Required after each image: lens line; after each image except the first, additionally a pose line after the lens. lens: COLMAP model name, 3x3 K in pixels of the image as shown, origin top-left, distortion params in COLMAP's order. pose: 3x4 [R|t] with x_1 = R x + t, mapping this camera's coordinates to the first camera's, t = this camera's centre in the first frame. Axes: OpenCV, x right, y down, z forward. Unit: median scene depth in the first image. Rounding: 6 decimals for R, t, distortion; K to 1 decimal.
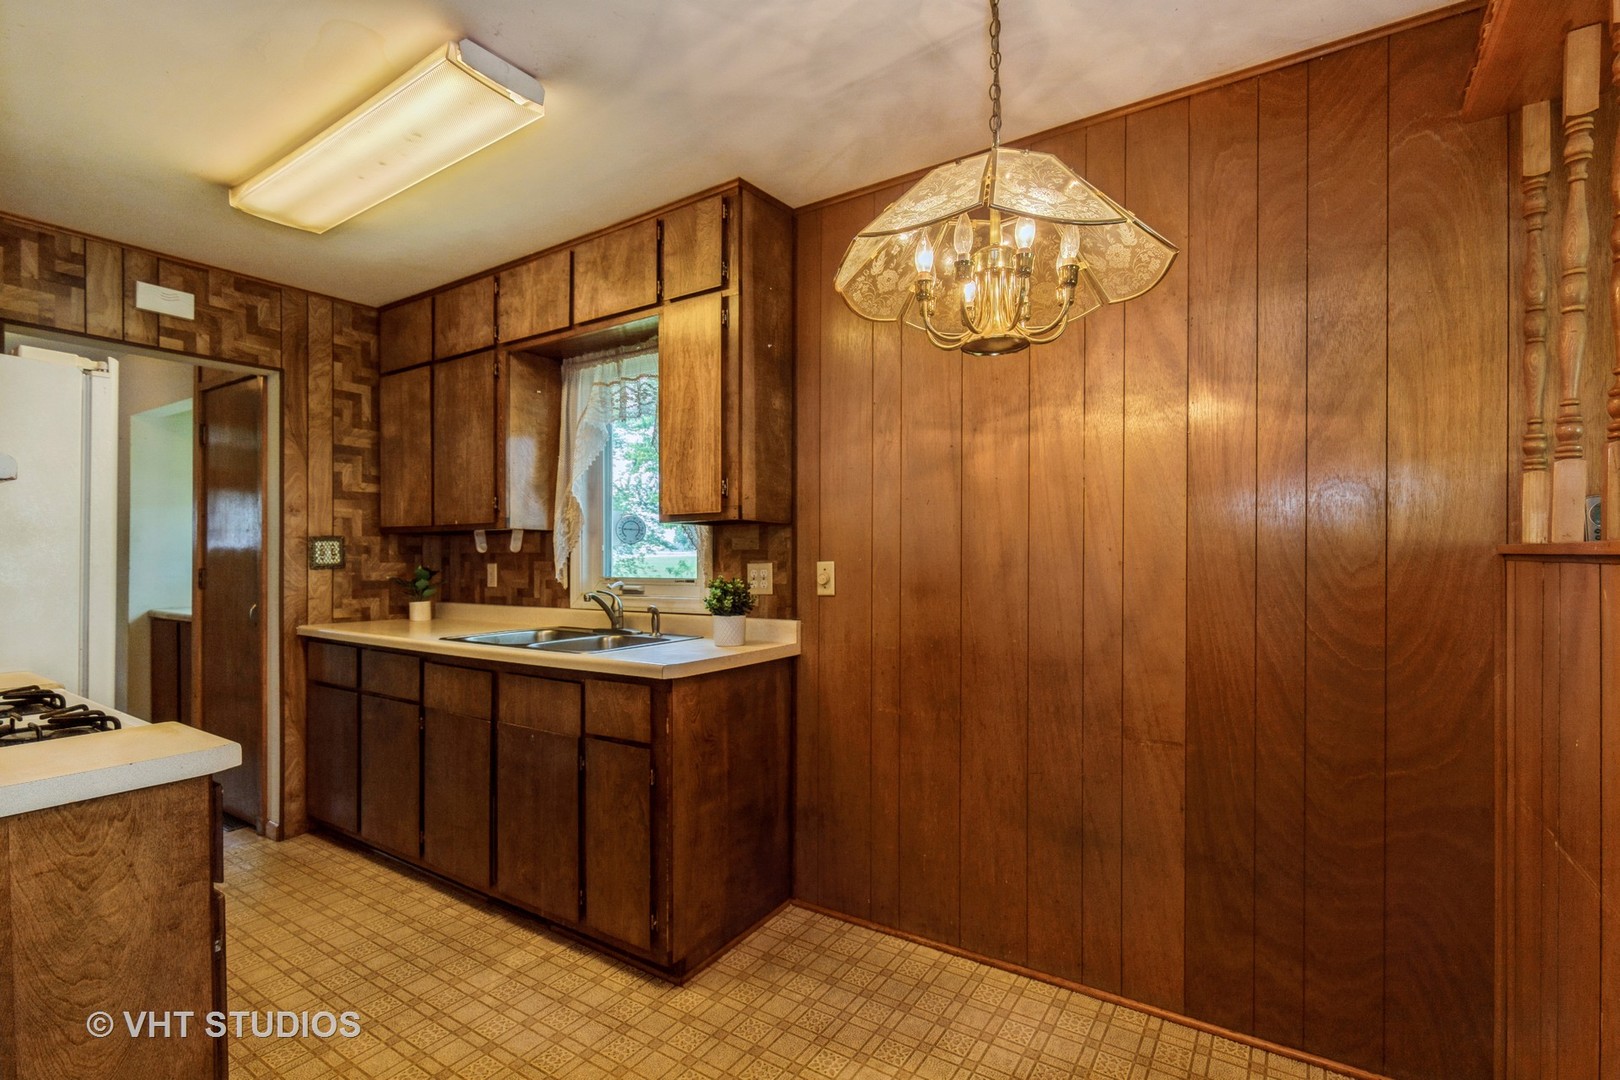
lens RADIAL K [[735.5, 0, 813.0], [0, 735.5, 563.2], [0, 0, 1]] dist [0.000405, -0.000119]
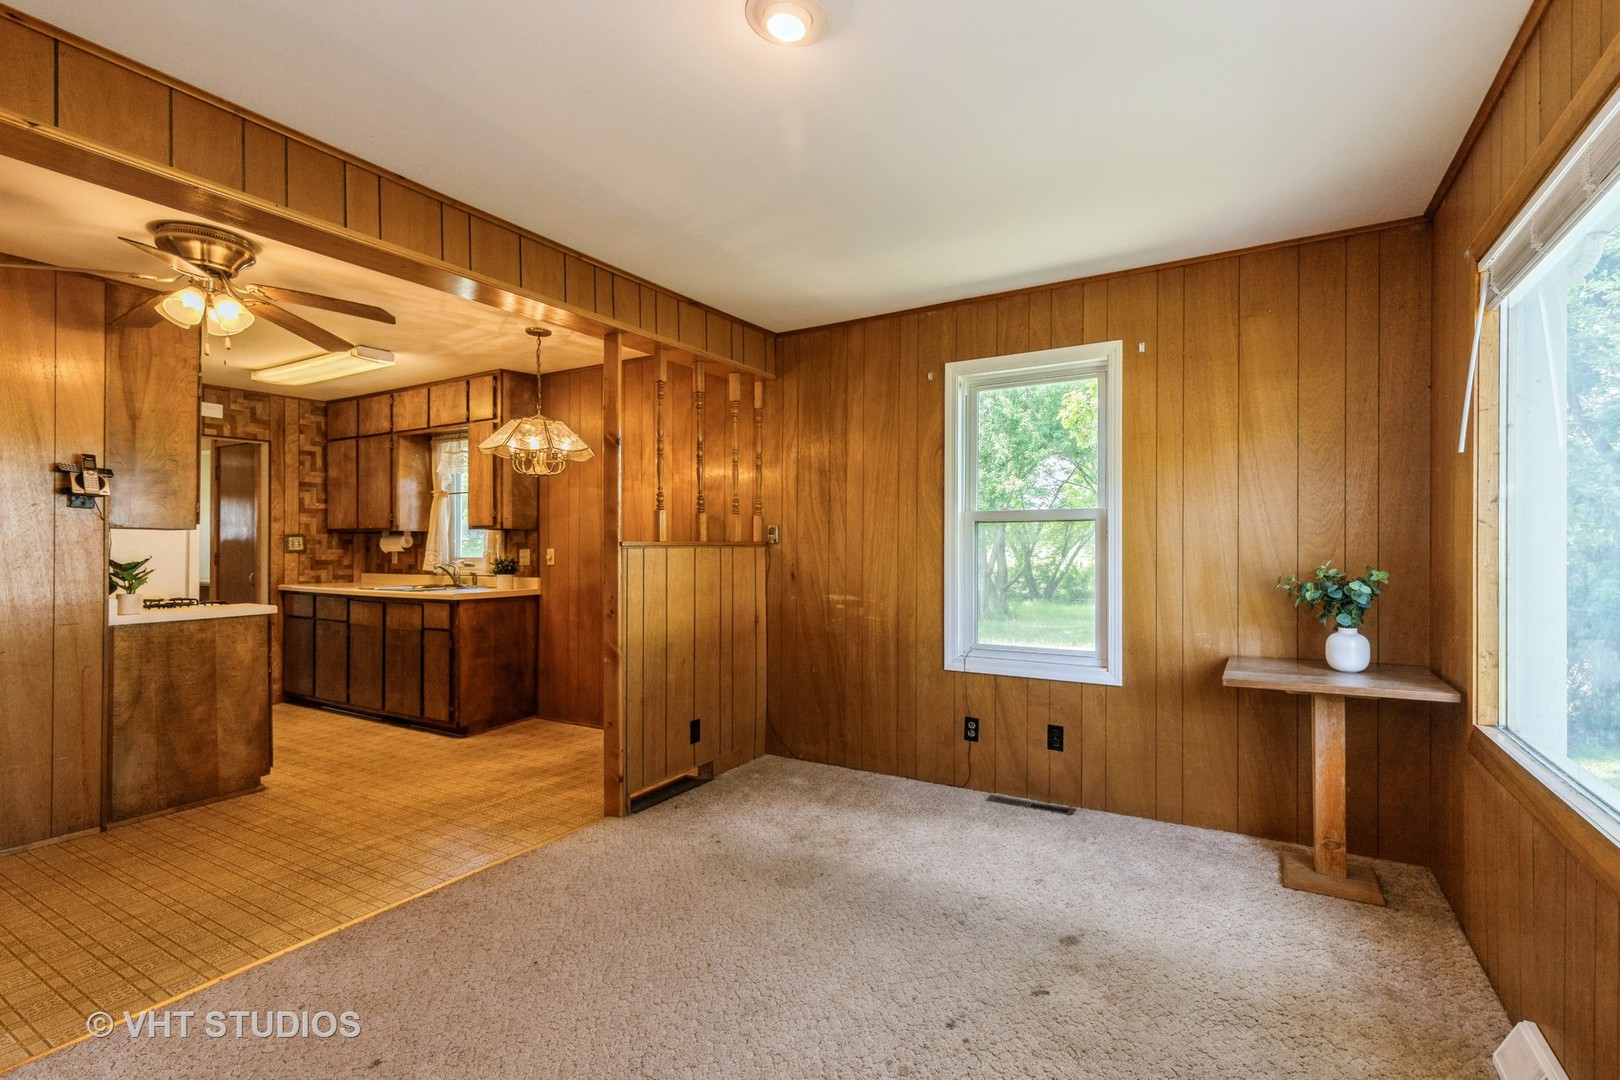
lens RADIAL K [[734.2, 0, 821.7], [0, 734.2, 549.1], [0, 0, 1]] dist [0.001335, 0.000089]
pose [[0.998563, -0.000343, 0.053598, 0.563709], [0.000511, 0.999995, -0.003125, 0.005396], [-0.053596, 0.003148, 0.998558, -0.924226]]
